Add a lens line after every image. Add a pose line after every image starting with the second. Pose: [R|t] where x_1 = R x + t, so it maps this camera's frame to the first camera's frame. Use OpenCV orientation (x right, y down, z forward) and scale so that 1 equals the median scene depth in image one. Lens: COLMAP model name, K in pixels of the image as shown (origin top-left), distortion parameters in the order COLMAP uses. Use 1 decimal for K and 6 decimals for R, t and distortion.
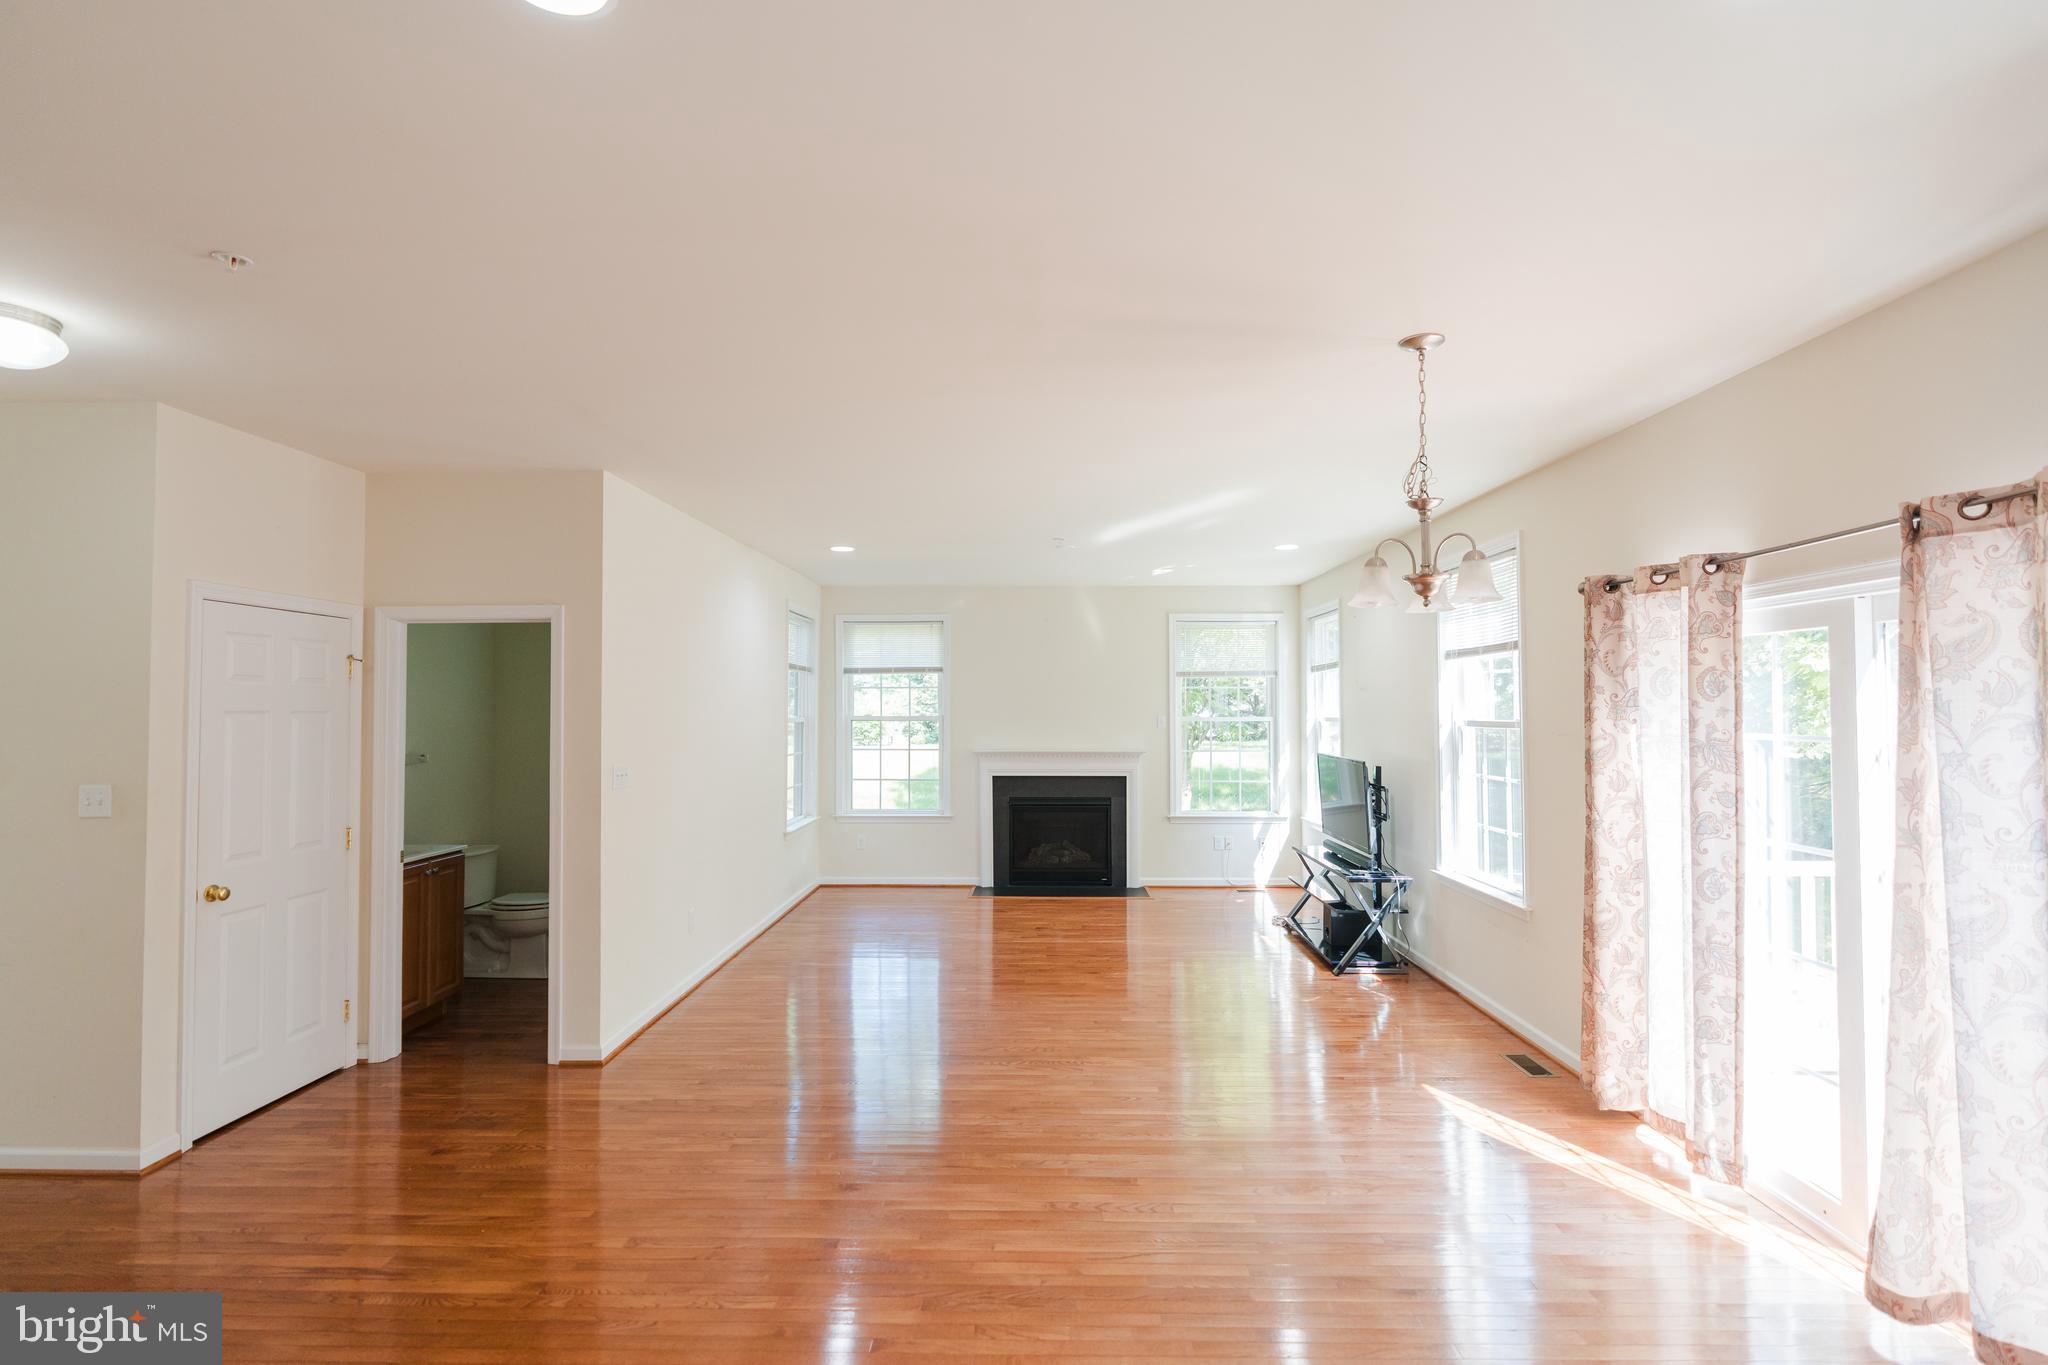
lens RADIAL K [[935.5, 0, 1020.7], [0, 935.5, 693.4], [0, 0, 1]] dist [-0.010886, 0.002795]
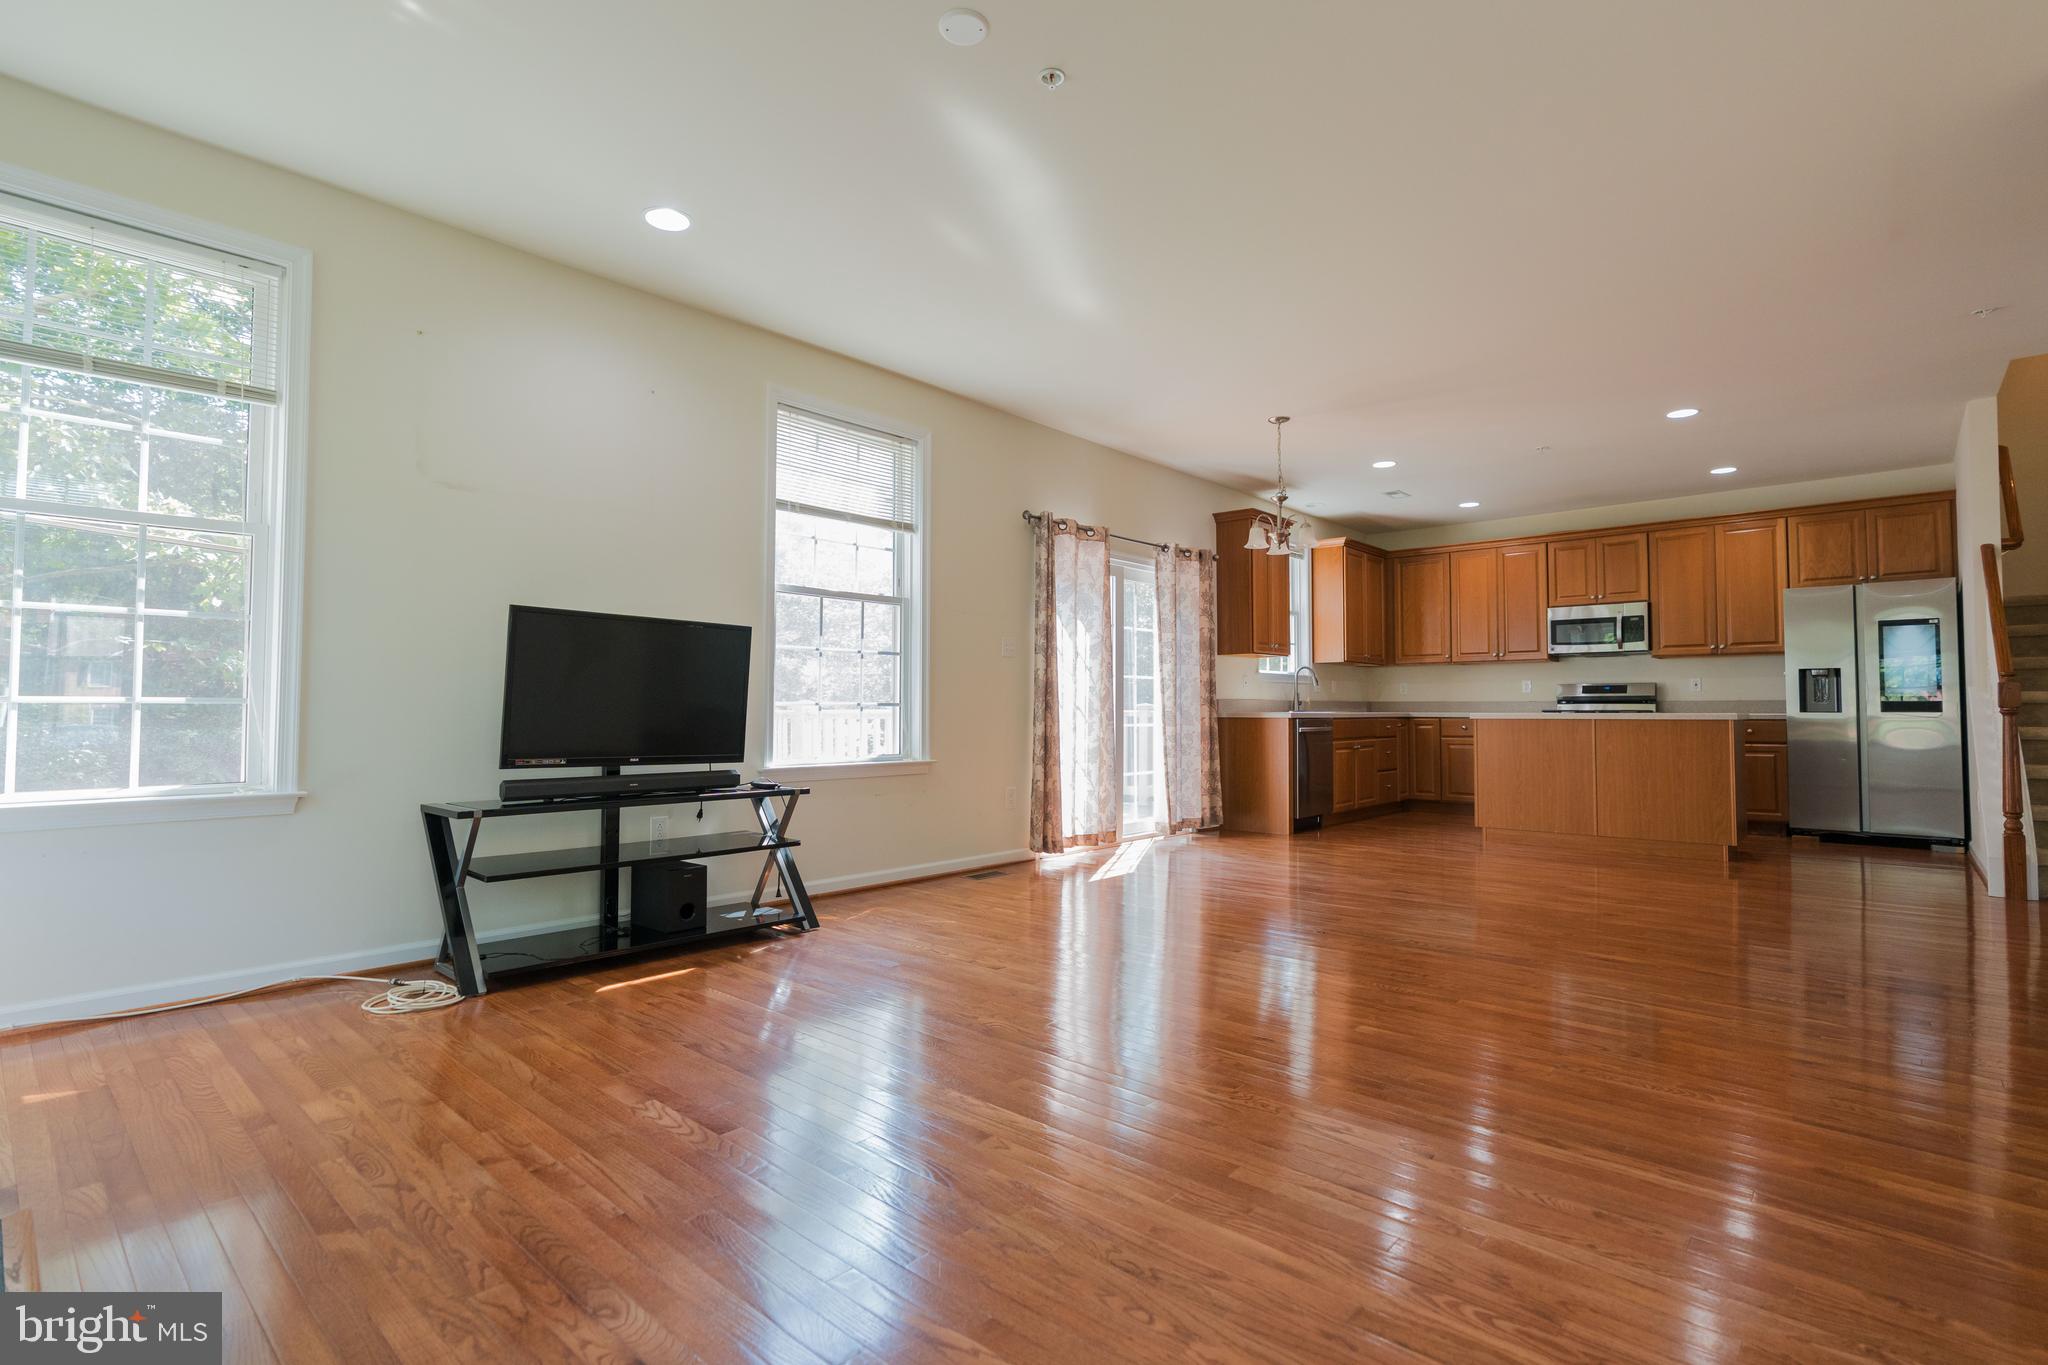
lens RADIAL K [[935.5, 0, 1034.5], [0, 935.5, 673.1], [0, 0, 1]] dist [-0.010886, 0.002795]
pose [[-0.743438, 0.032614, 0.668009, -0.434658], [-0.007704, 0.998326, -0.057314, 0.249318], [-0.668761, -0.047755, -0.741942, 2.336271]]
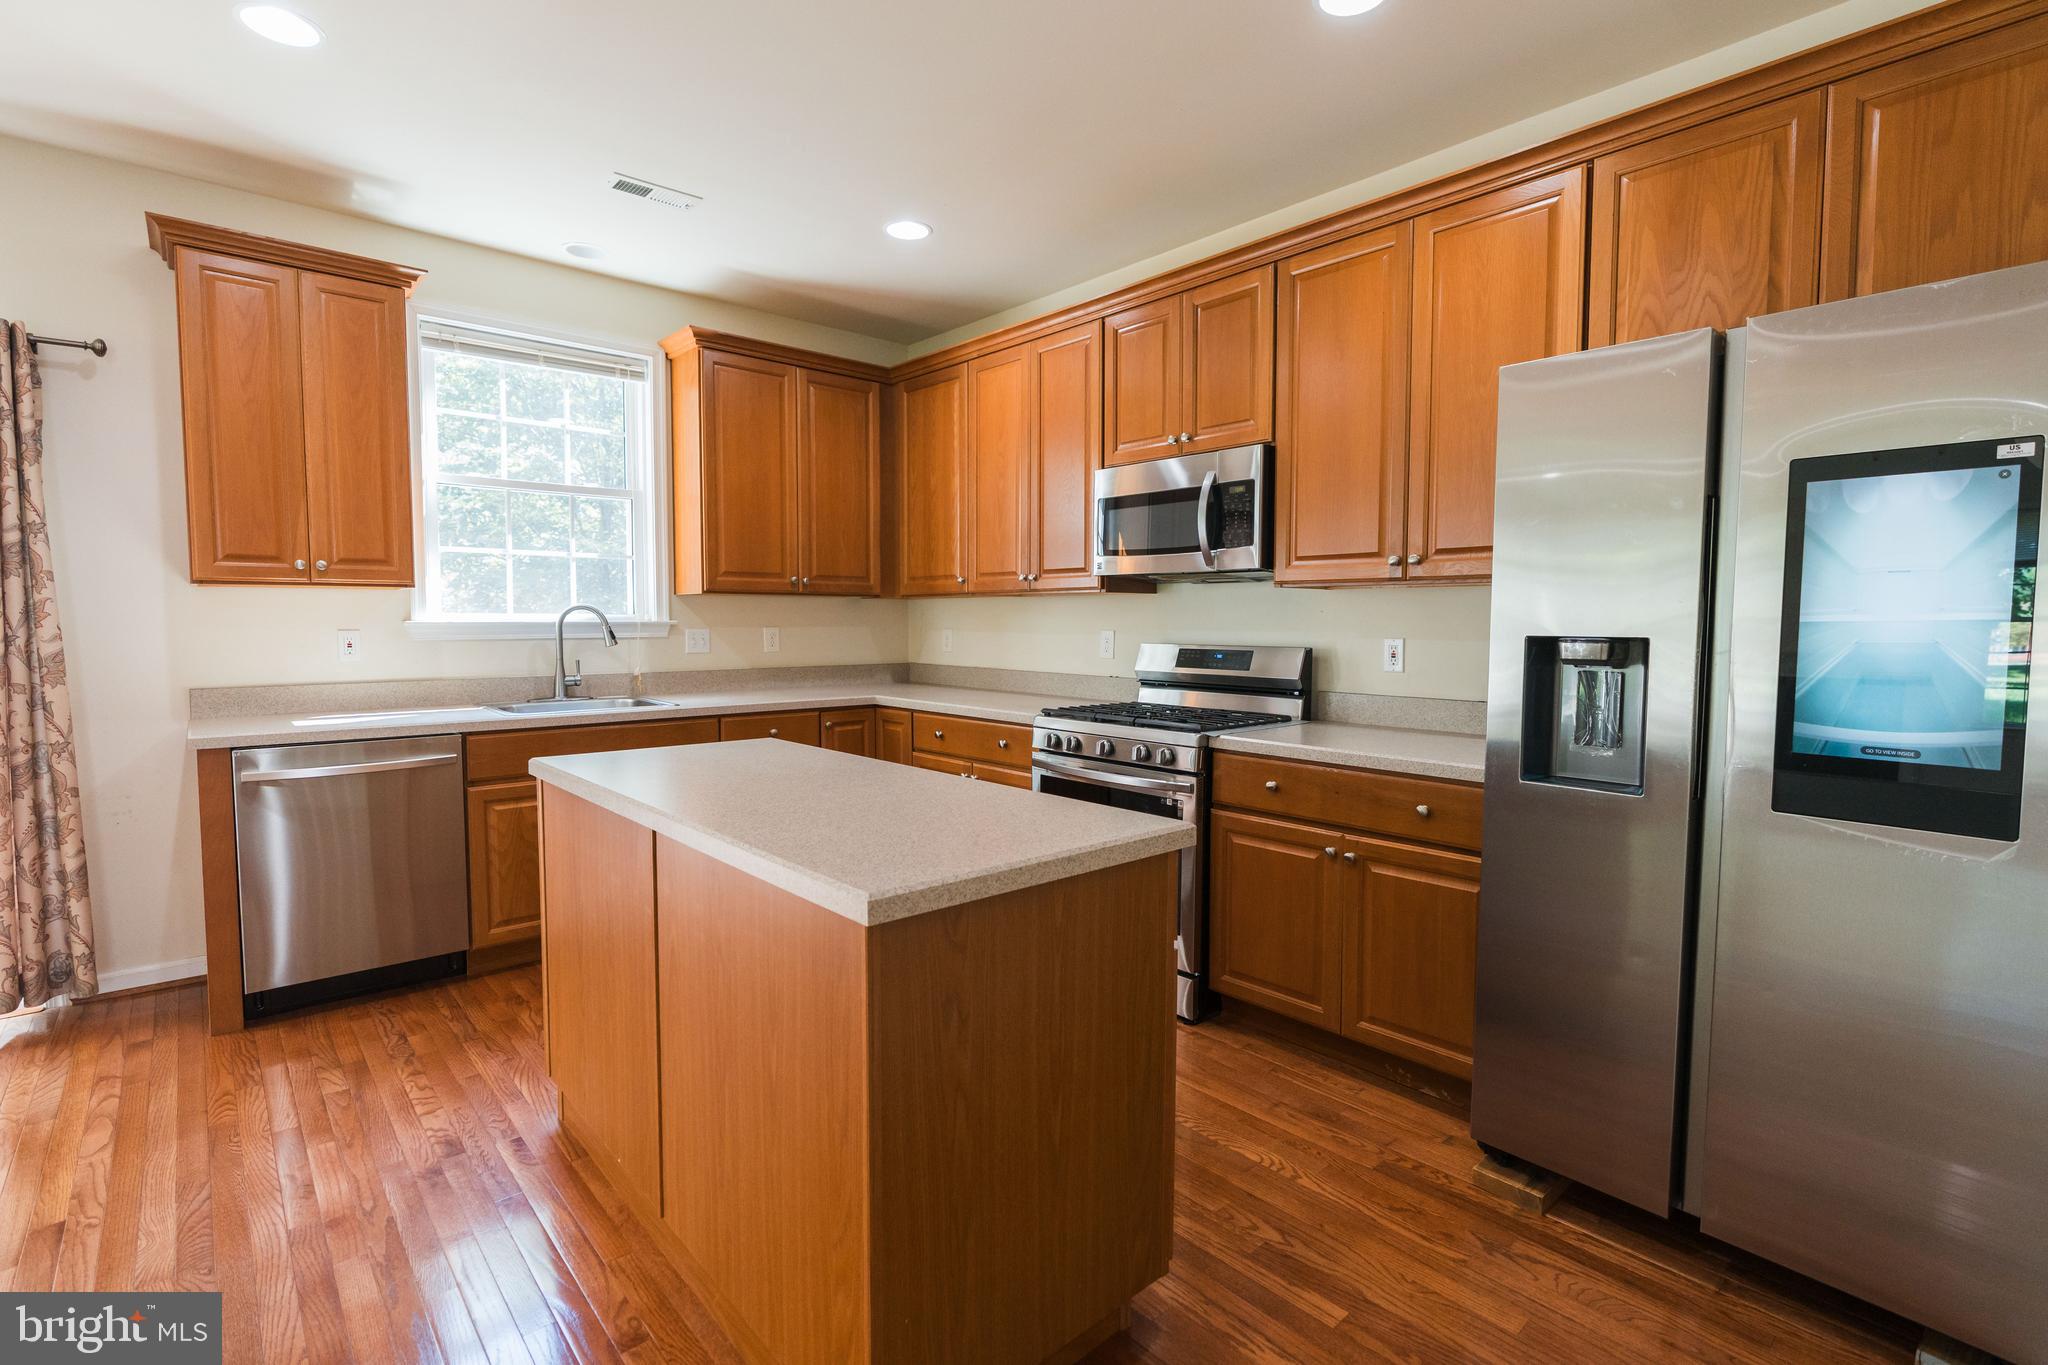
lens RADIAL K [[935.5, 0, 1024.0], [0, 935.5, 675.0], [0, 0, 1]] dist [-0.010886, 0.002795]
pose [[-0.673890, -0.036433, 0.737933, -0.544331], [-0.010289, 0.999149, 0.039934, 0.120691], [-0.738760, 0.019319, -0.673691, 0.436892]]
